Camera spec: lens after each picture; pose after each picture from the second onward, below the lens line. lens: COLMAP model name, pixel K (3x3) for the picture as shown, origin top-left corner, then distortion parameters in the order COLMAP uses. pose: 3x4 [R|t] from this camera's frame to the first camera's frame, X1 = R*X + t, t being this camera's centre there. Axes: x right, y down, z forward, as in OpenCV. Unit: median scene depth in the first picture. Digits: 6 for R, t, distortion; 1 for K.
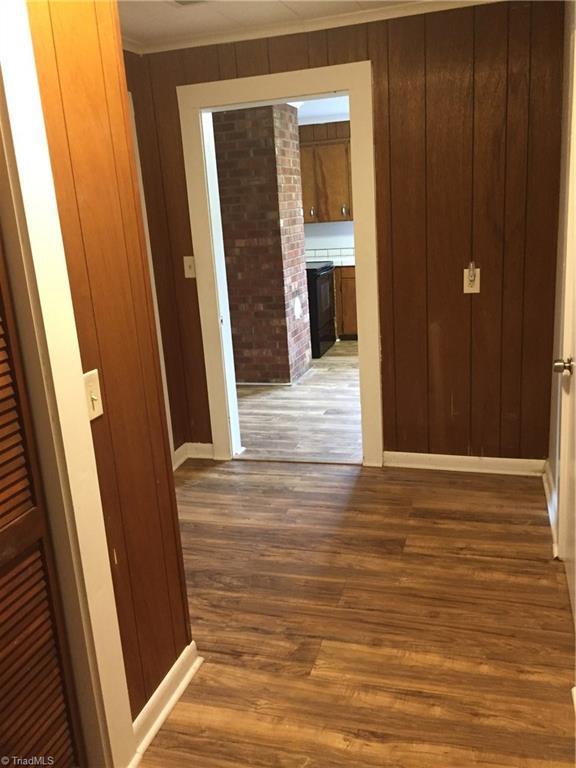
lens RADIAL K [[660.0, 0, 289.6], [0, 660.0, 383.5], [0, 0, 1]] dist [0.057738, -0.089793]
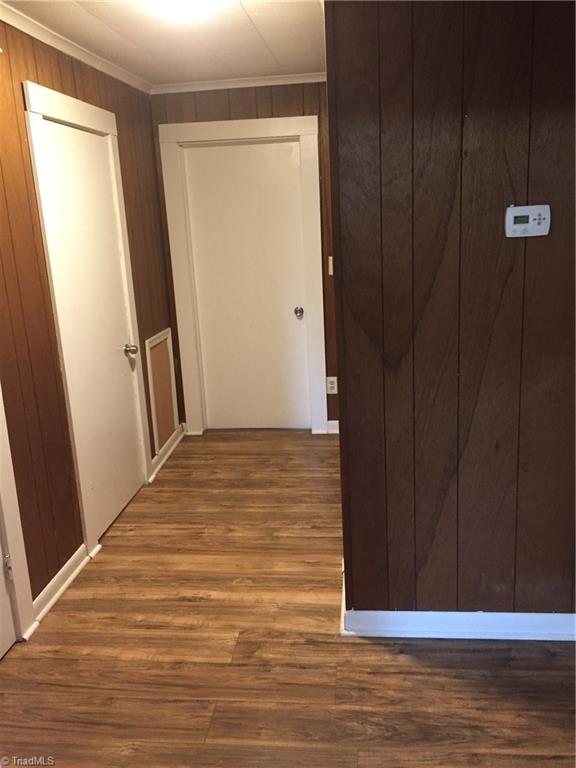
lens RADIAL K [[660.0, 0, 287.8], [0, 660.0, 383.0], [0, 0, 1]] dist [0.057738, -0.089793]
pose [[-0.975489, 0.160401, -0.150641, 0.050436], [0.067240, 0.869121, 0.490008, -0.474799], [0.209523, 0.467868, -0.858603, 1.720529]]
